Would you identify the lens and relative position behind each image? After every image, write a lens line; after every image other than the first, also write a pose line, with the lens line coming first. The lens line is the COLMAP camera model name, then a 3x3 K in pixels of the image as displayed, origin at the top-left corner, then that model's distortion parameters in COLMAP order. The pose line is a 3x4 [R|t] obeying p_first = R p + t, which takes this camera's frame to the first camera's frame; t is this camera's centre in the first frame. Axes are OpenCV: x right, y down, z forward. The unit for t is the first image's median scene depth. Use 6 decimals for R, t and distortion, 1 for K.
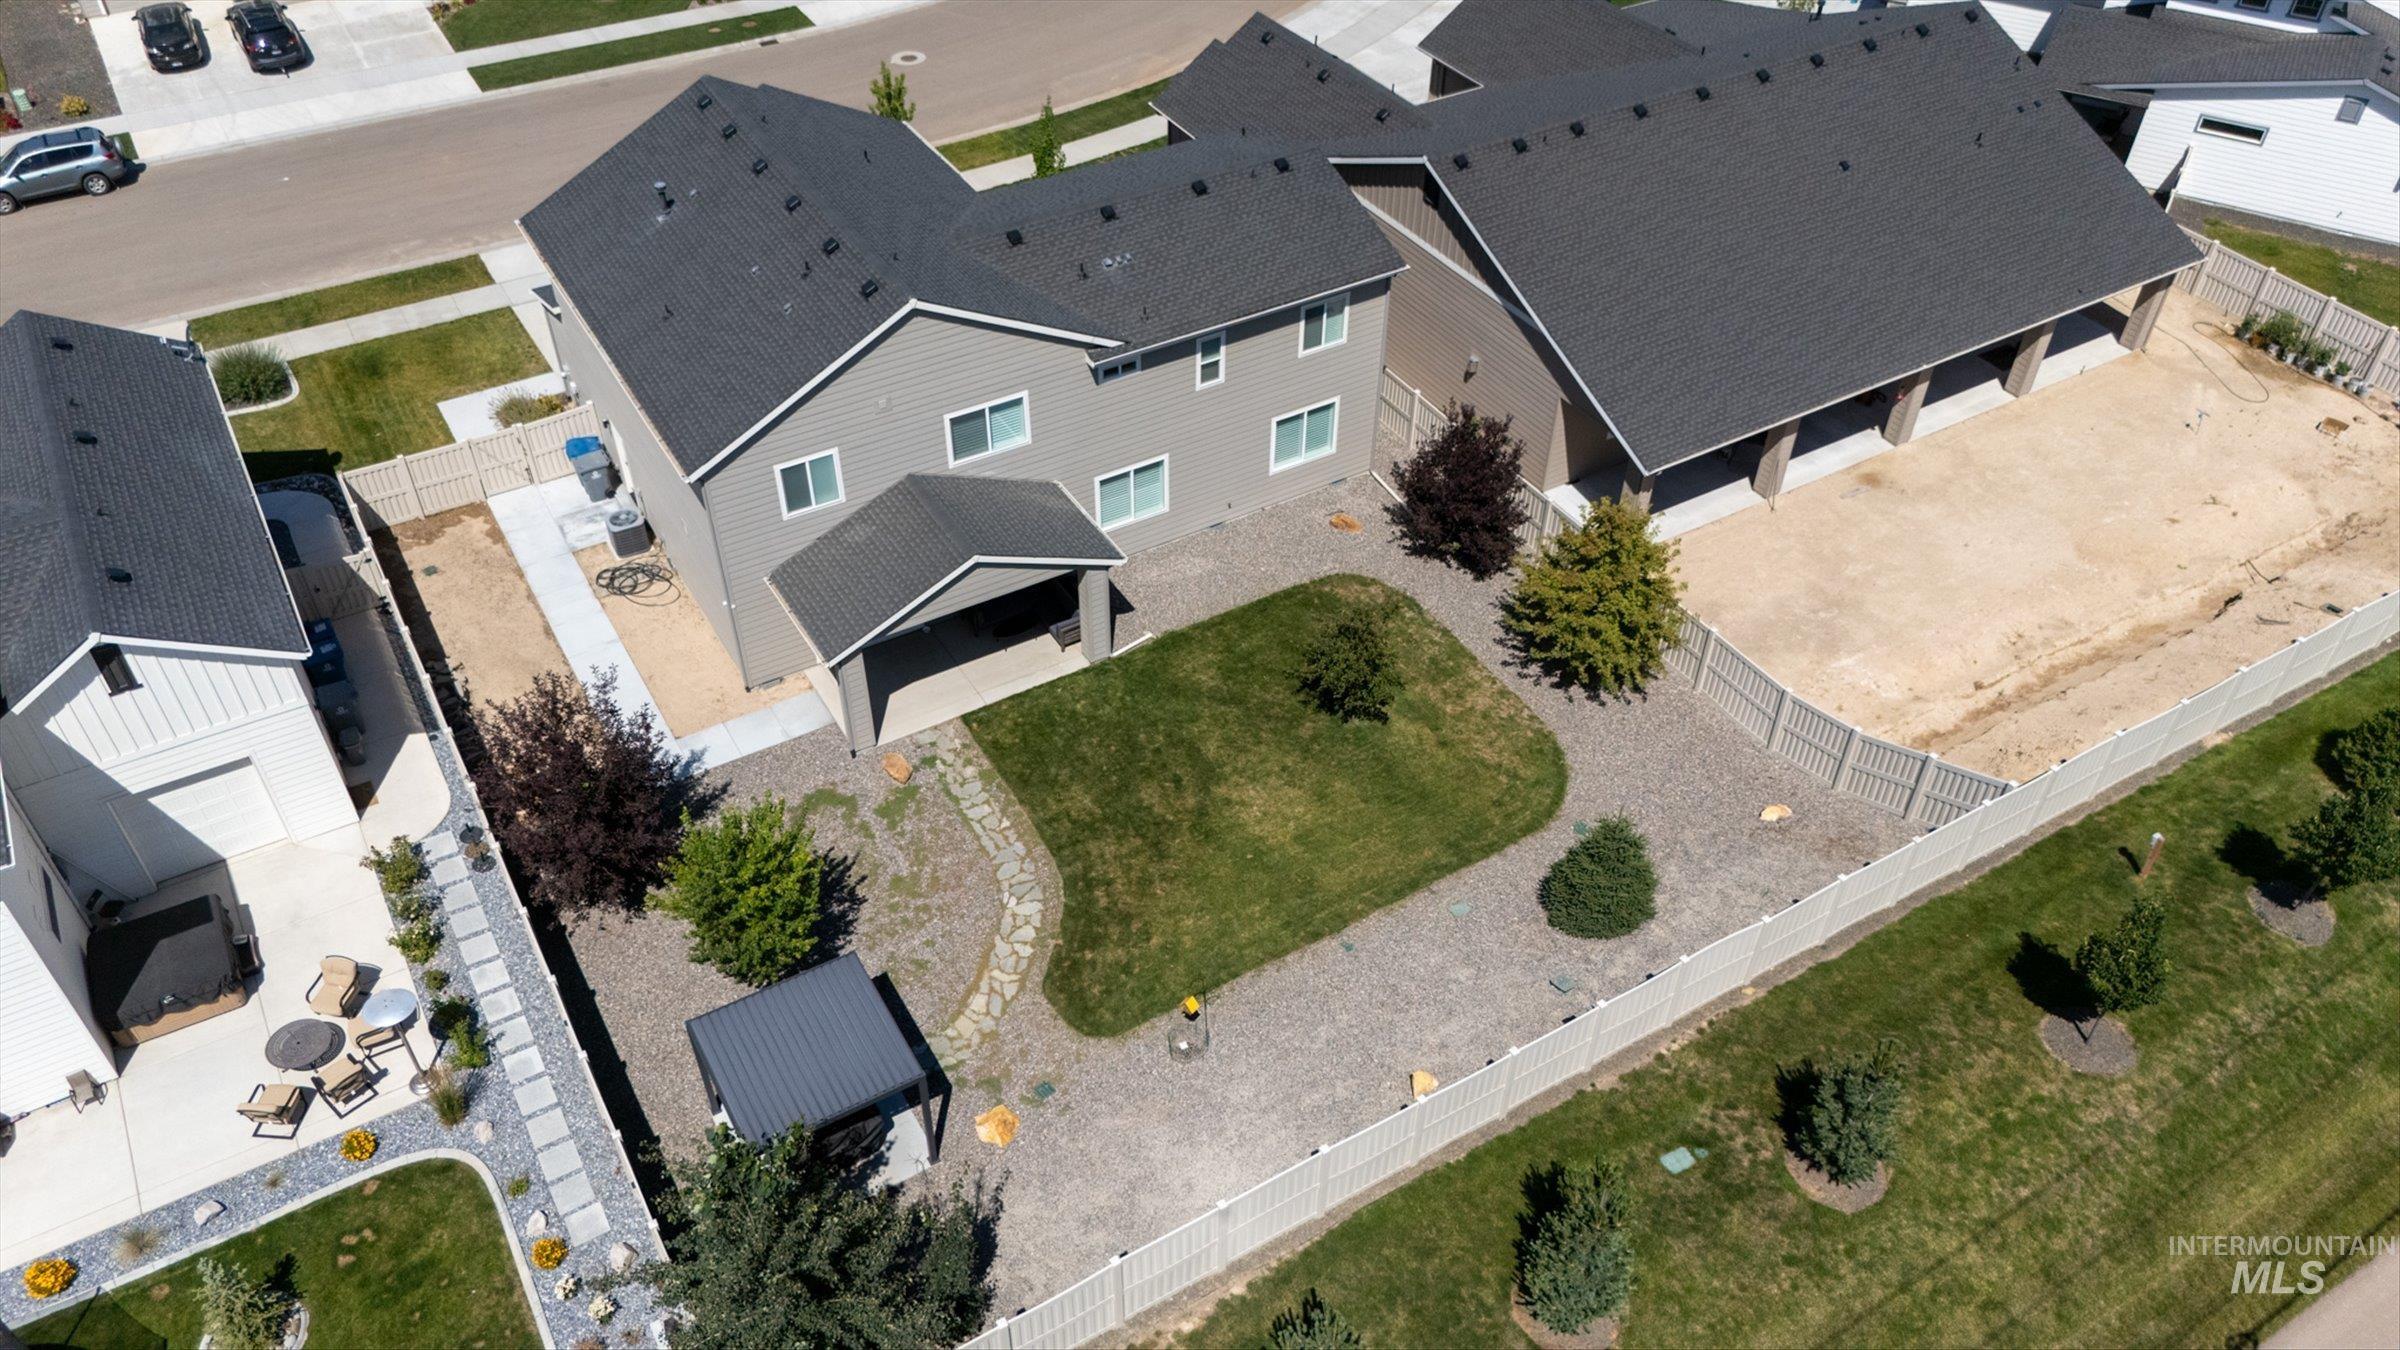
lens RADIAL K [[1786.1, 0, 1200.9], [0, 1786.1, 671.7], [0, 0, 1]] dist [0.058854, -0.050417]
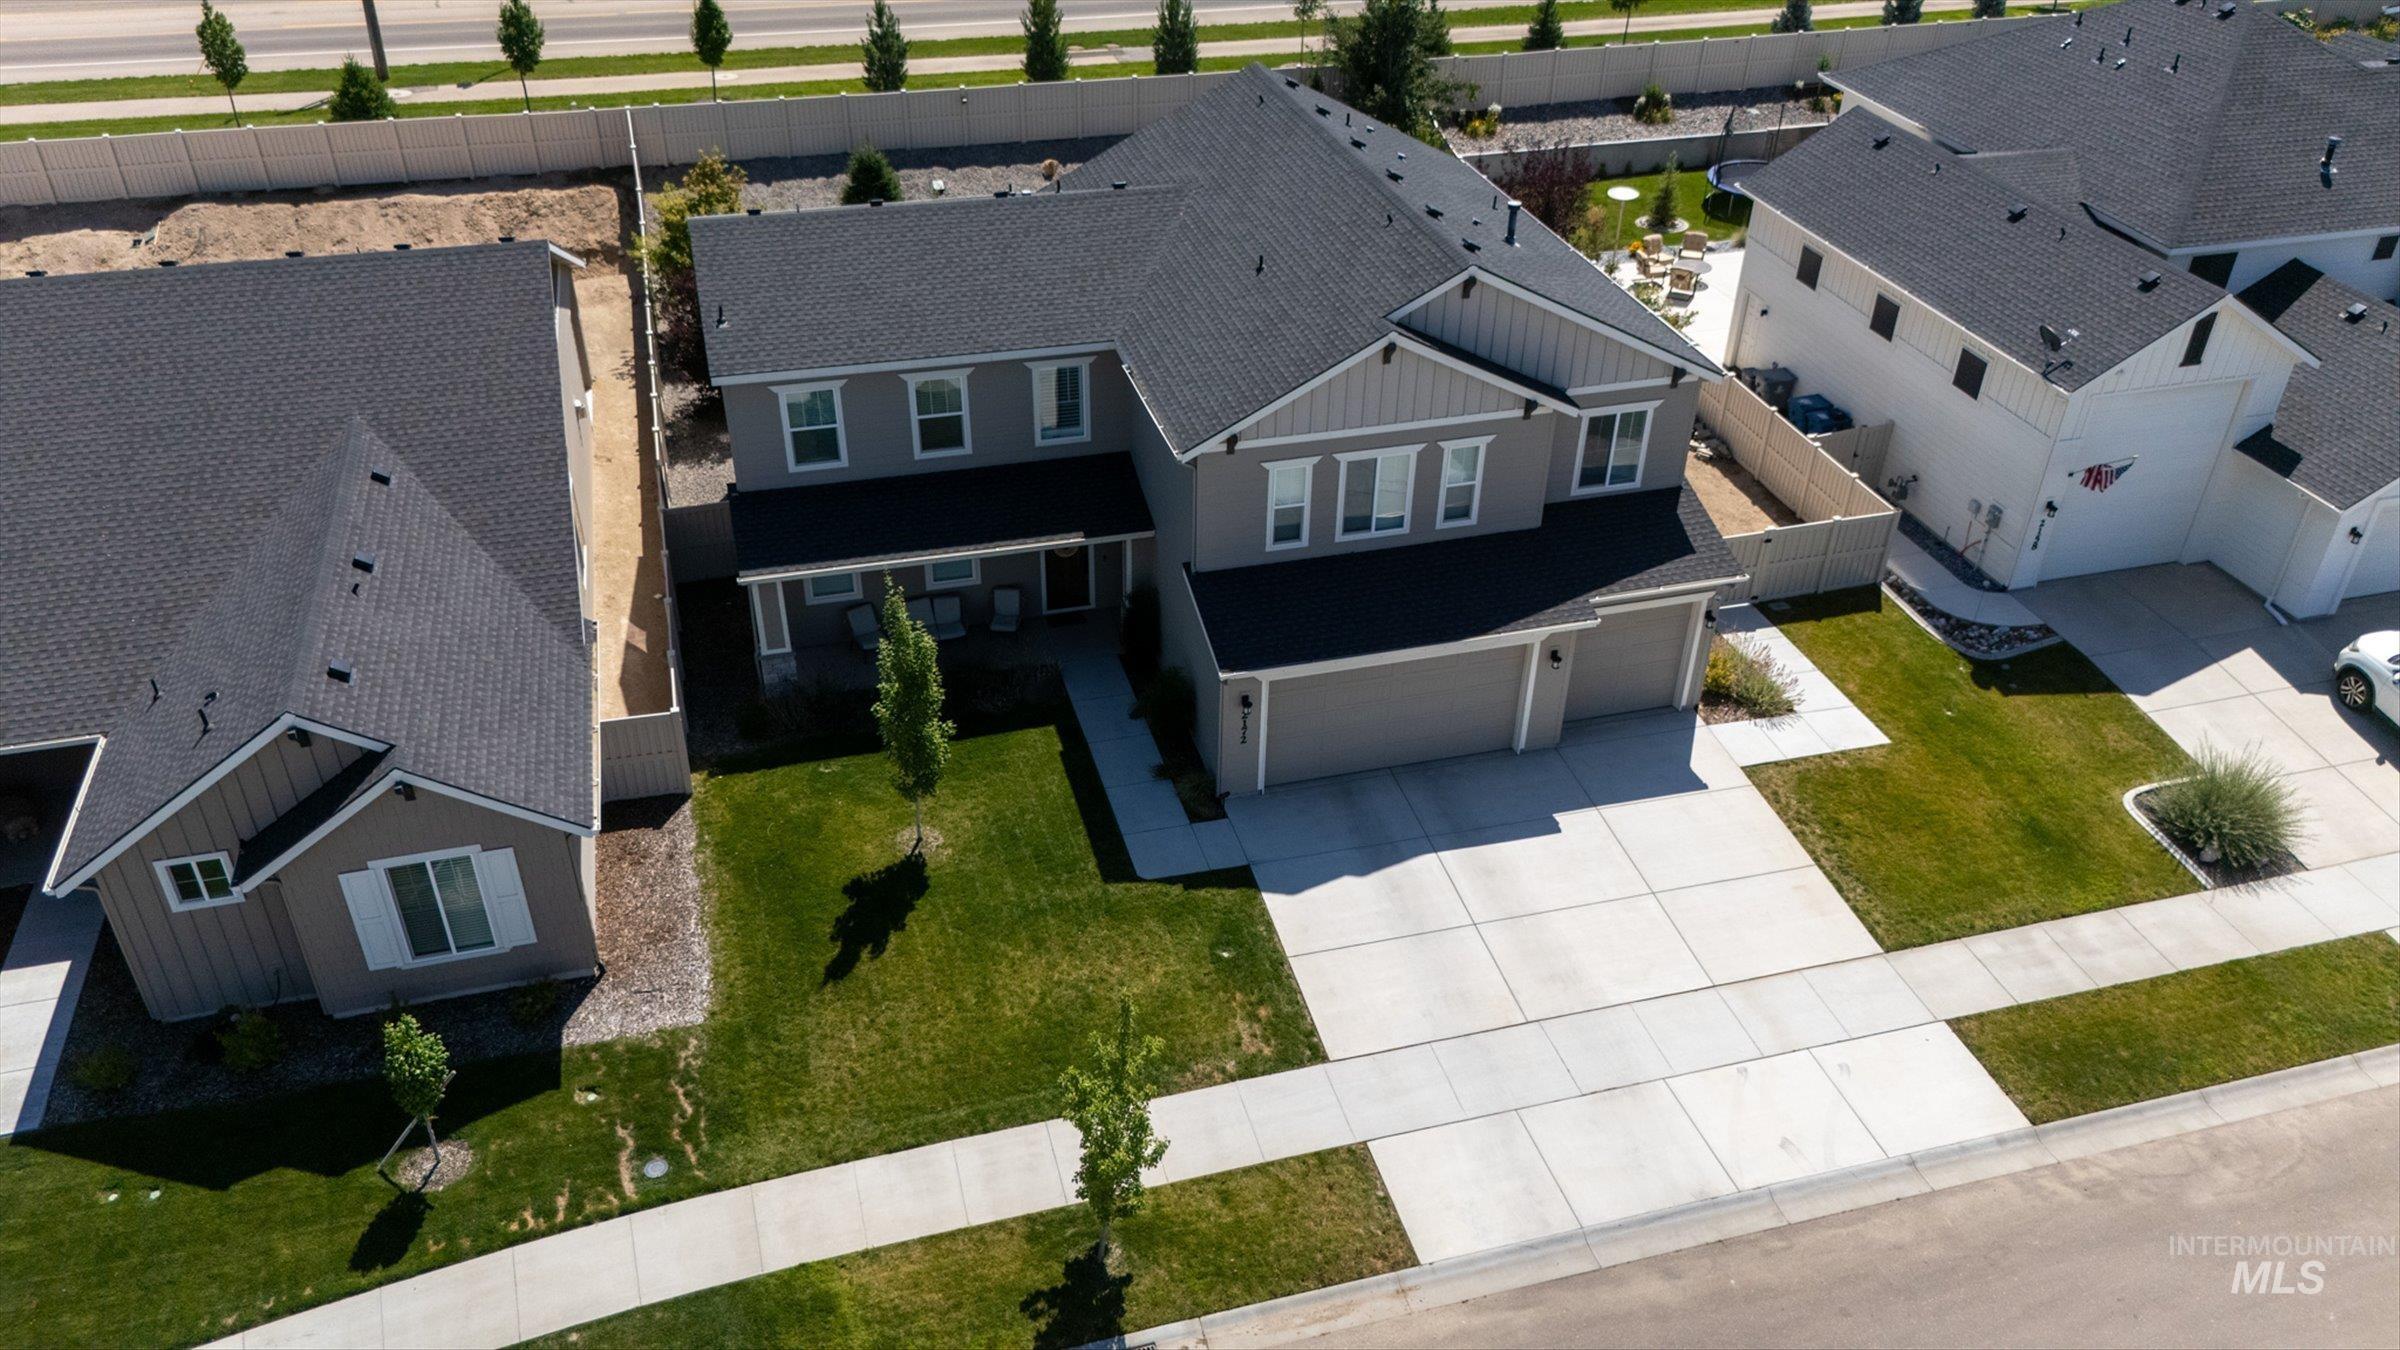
lens RADIAL K [[1786.1, 0, 1200.9], [0, 1786.1, 671.7], [0, 0, 1]] dist [0.058854, -0.050417]
pose [[-0.964586, -0.169128, 0.202408, -0.383174], [0.154654, 0.258992, 0.953418, -1.082305], [-0.213672, 0.950957, -0.223663, 1.497542]]
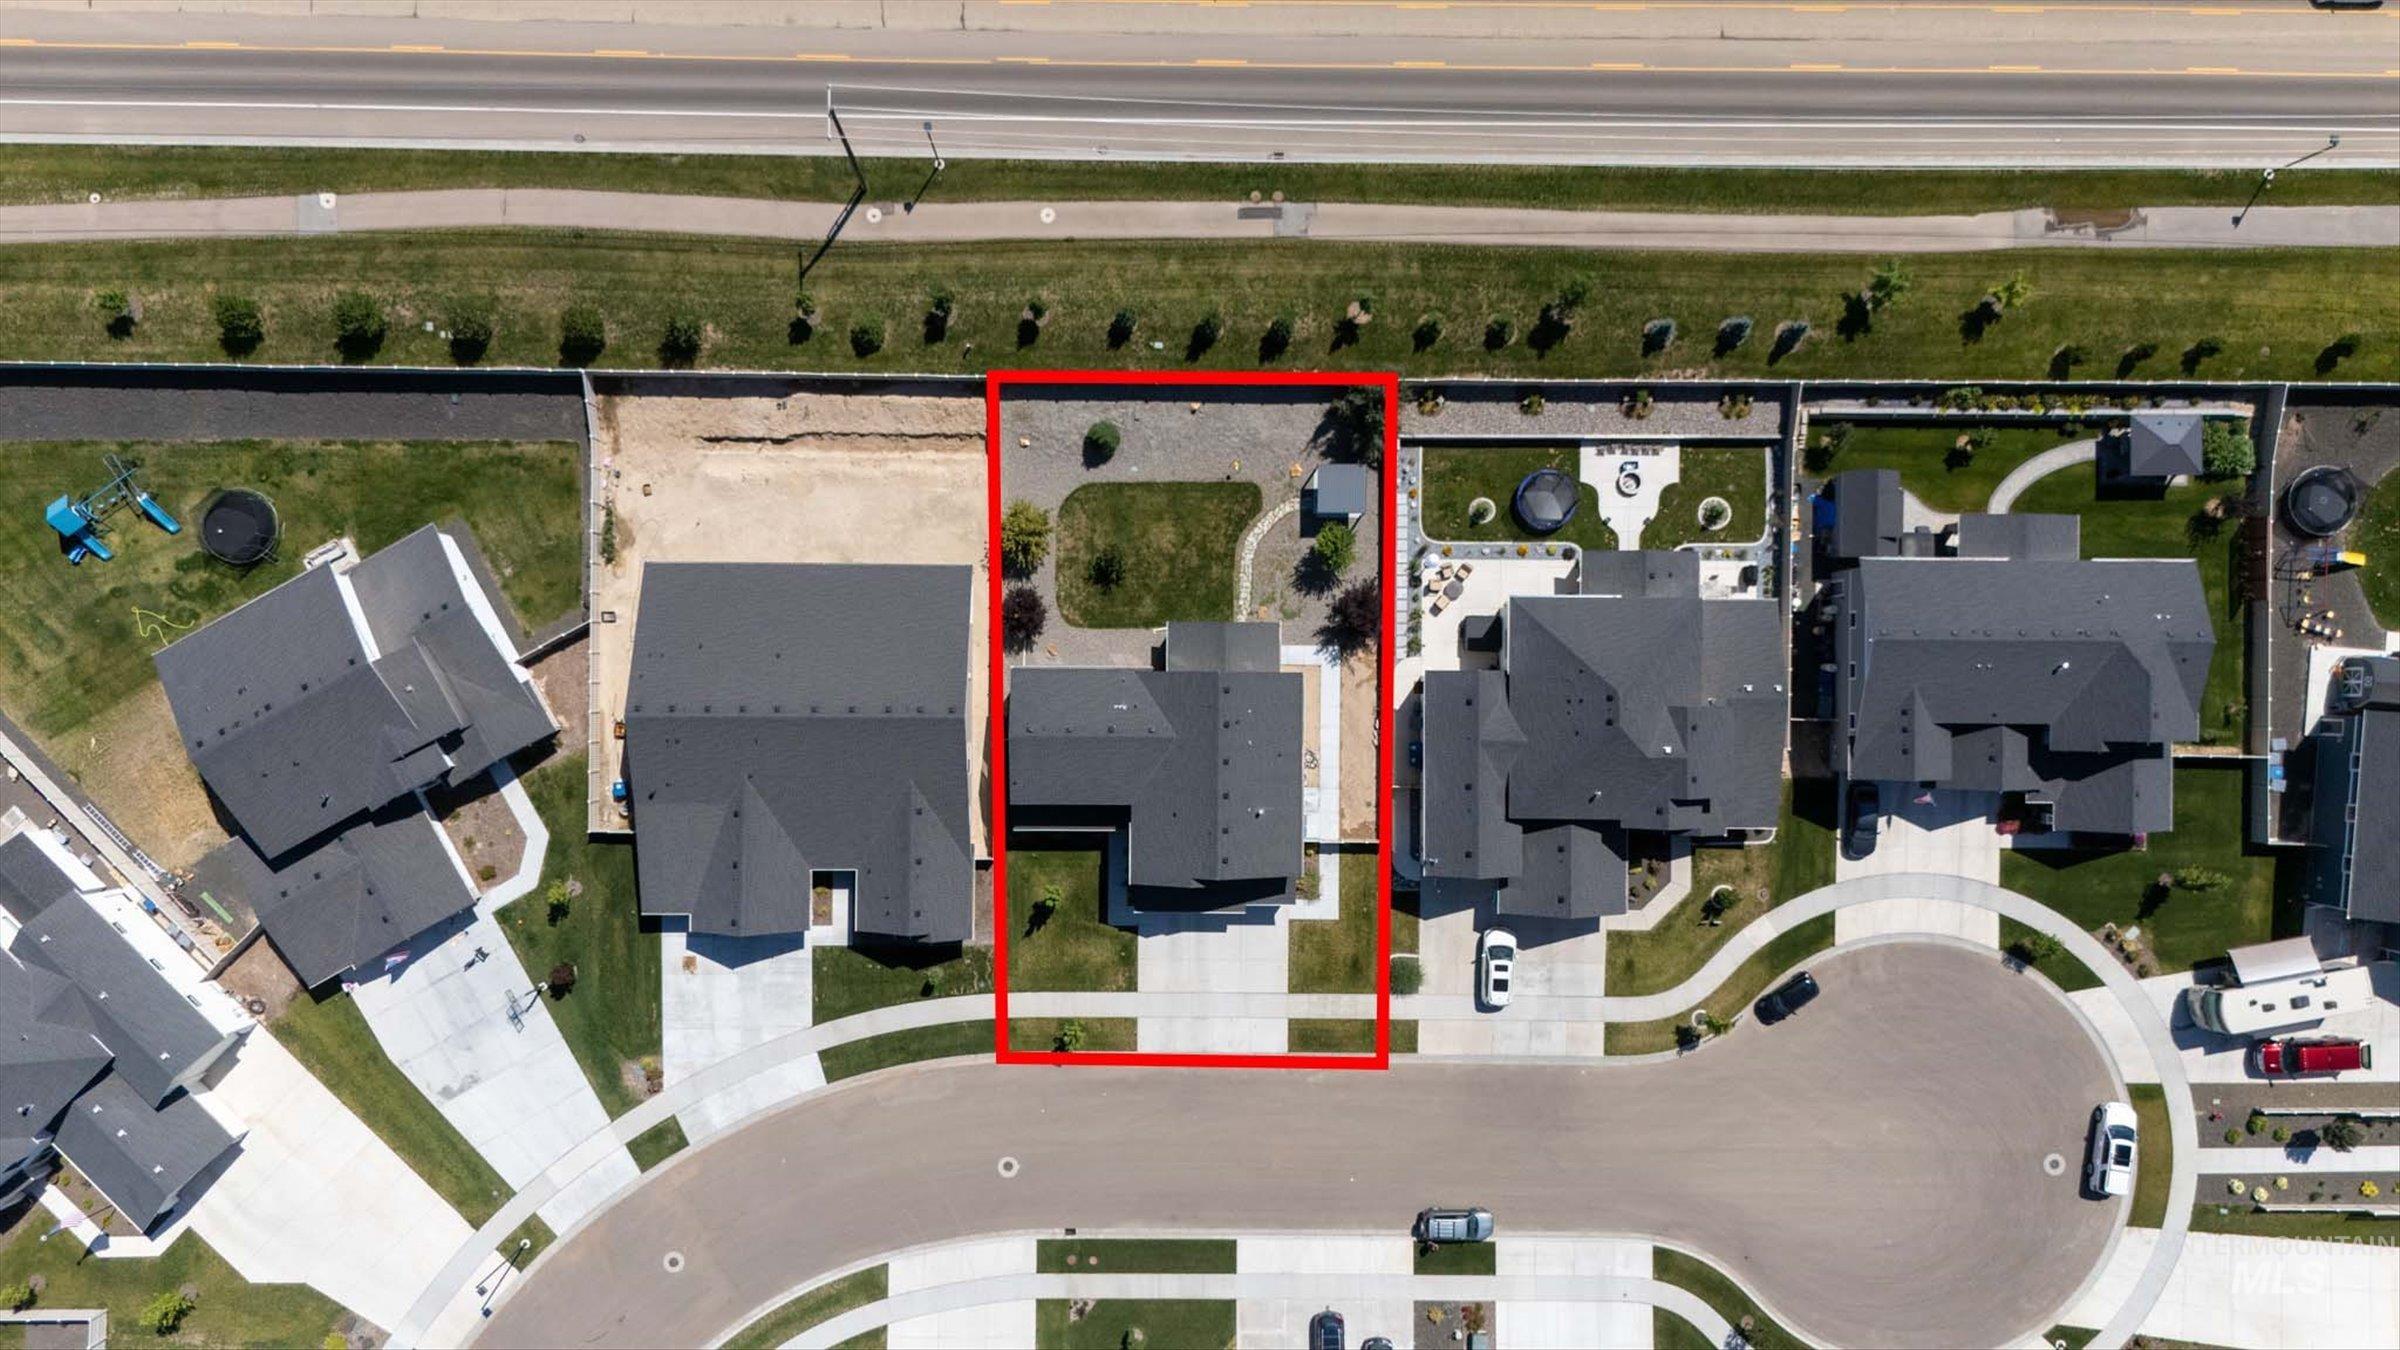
lens RADIAL K [[1810.8, 0, 1200.0], [0, 1810.8, 675.0], [0, 0, 1]] dist [0.186566, -0.497028]
pose [[-0.854275, -0.519189, -0.025640, -0.056430], [0.326433, -0.574194, 0.750828, -2.277022], [-0.404544, 0.633044, 0.660000, -0.870045]]
